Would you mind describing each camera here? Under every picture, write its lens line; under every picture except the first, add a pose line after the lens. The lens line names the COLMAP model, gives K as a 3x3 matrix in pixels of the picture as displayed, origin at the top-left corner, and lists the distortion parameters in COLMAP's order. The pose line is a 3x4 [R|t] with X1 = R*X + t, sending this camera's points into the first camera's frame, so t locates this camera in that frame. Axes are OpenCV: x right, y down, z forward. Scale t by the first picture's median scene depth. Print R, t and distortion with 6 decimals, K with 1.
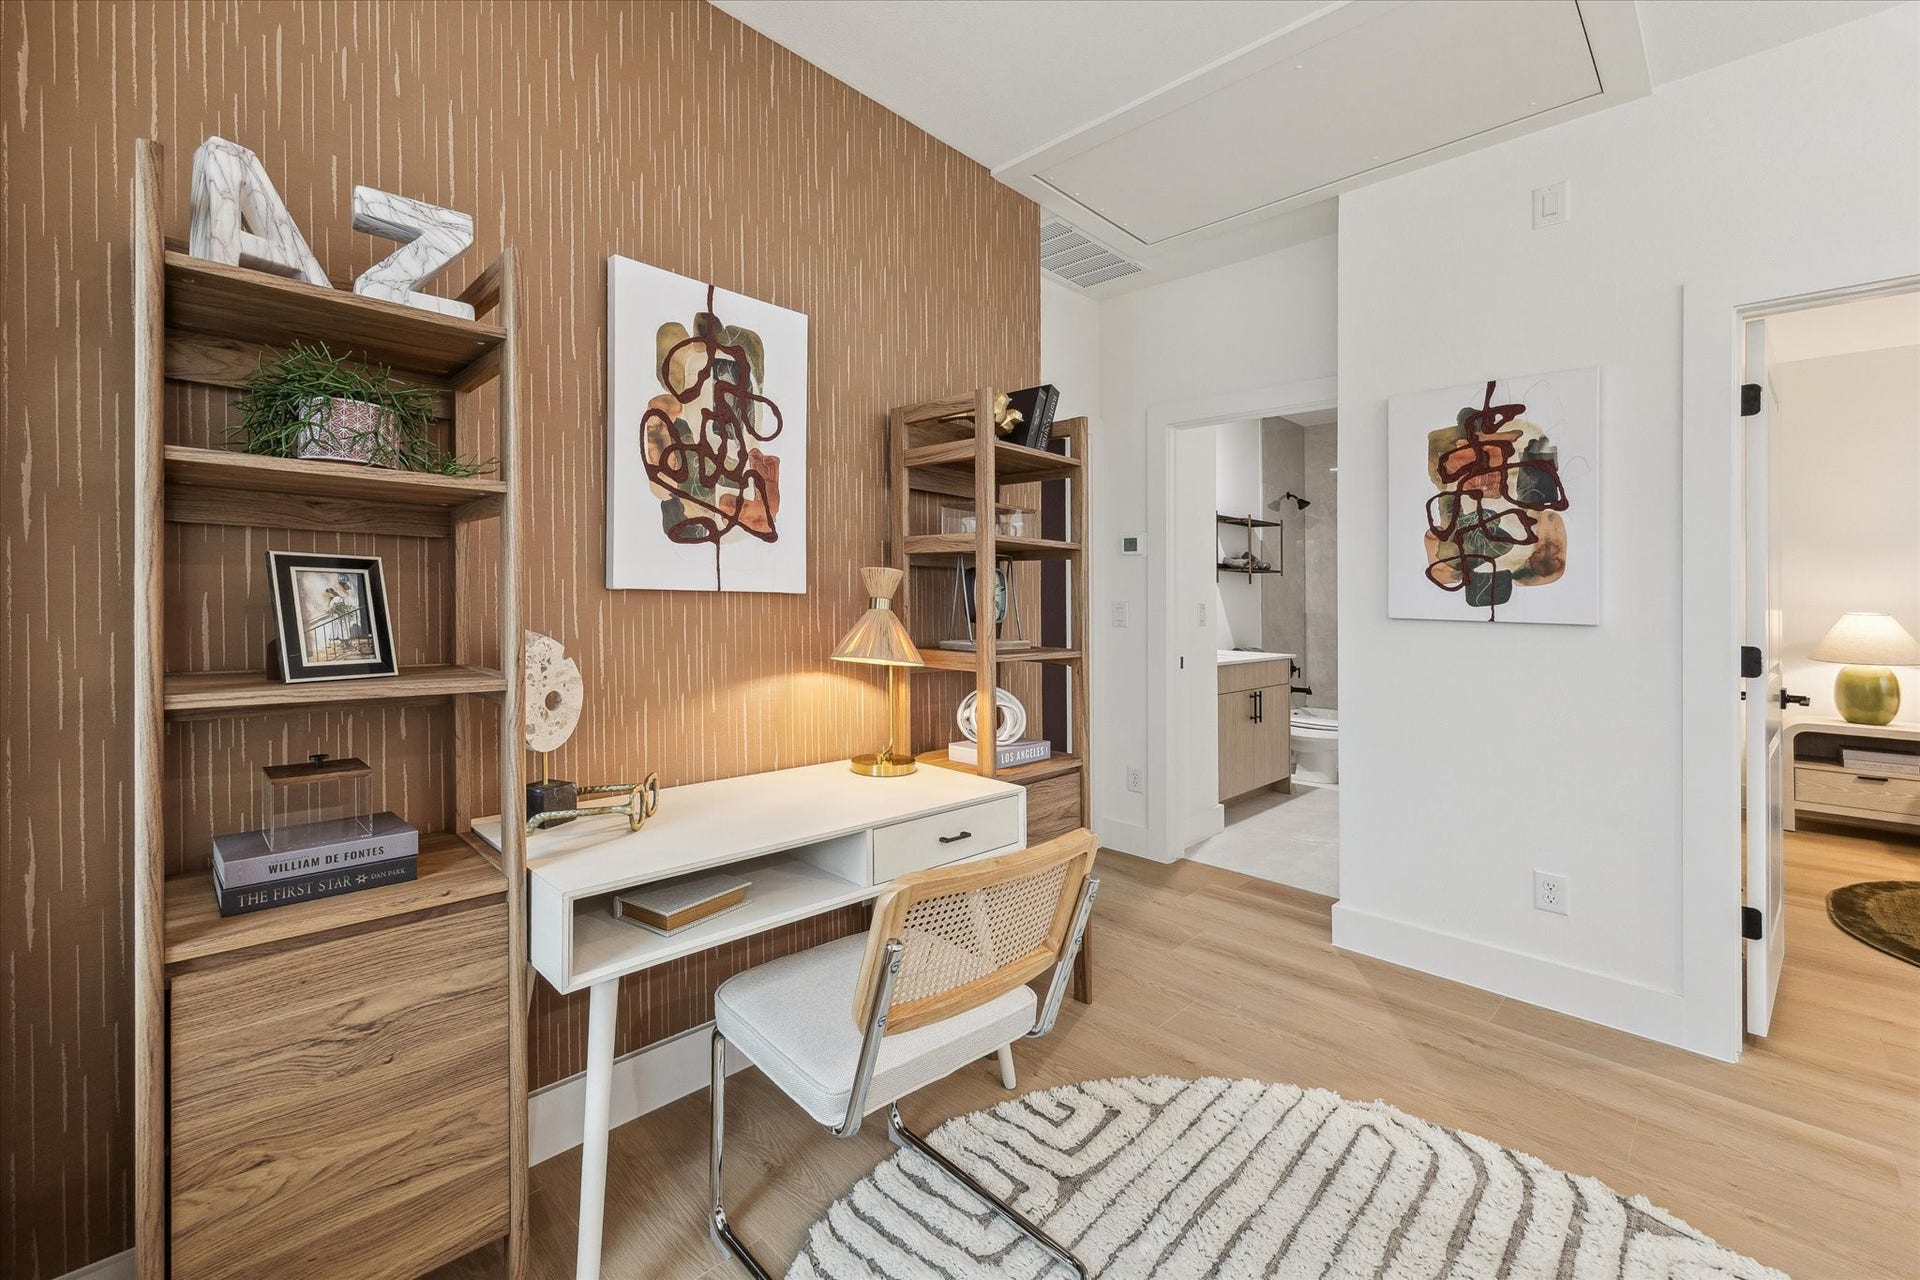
lens RADIAL K [[759.3, 0, 961.6], [0, 759.3, 633.2], [0, 0, 1]] dist [-0.000624, 0.000022]
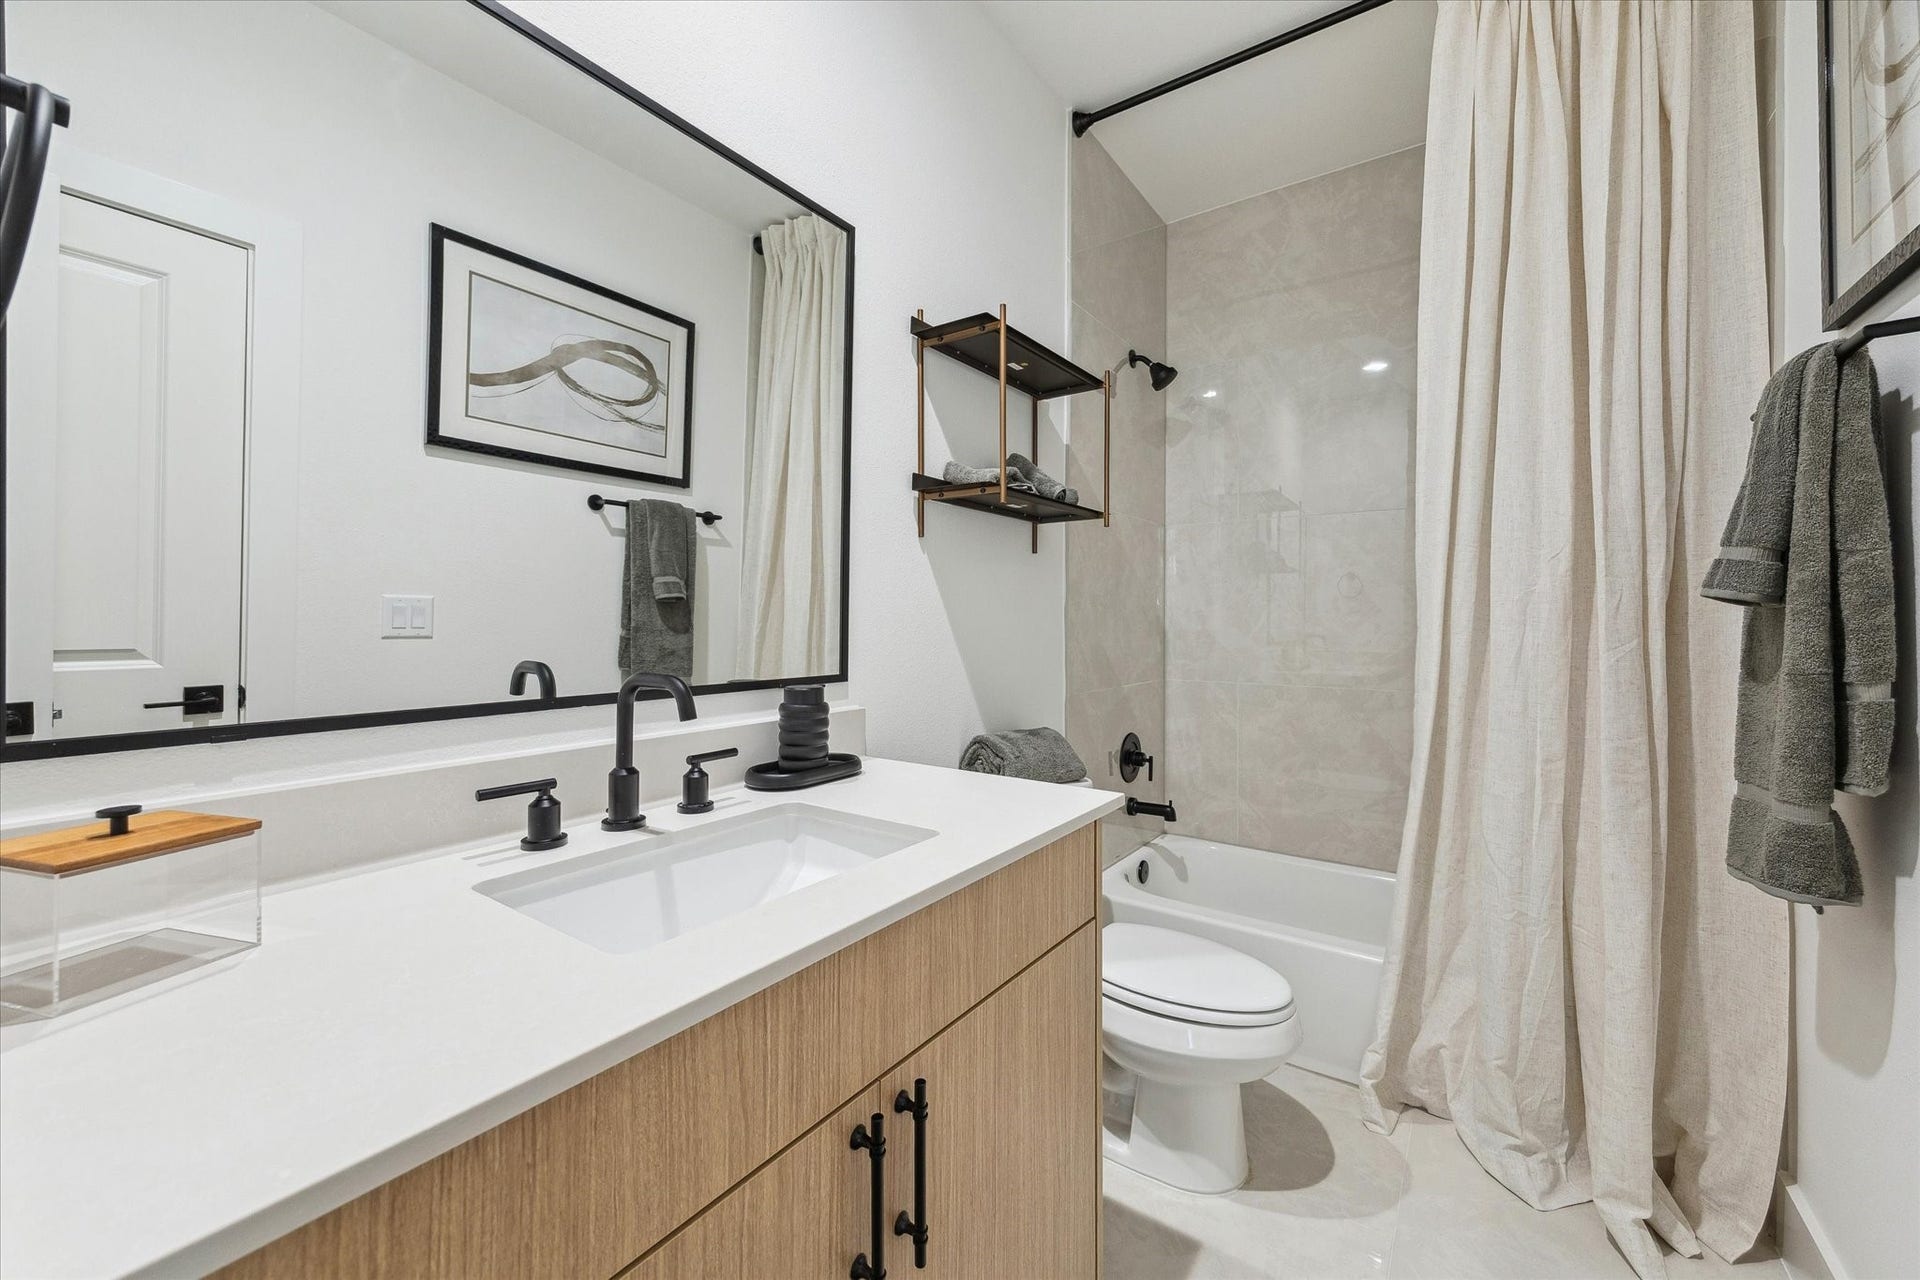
lens RADIAL K [[759.3, 0, 961.6], [0, 759.3, 633.2], [0, 0, 1]] dist [-0.000624, 0.000022]
pose [[0.985293, 0.009795, 0.170594, 0.280379], [-0.011753, 0.999876, 0.010470, -0.025412], [-0.170470, -0.012321, 0.985286, 0.626639]]
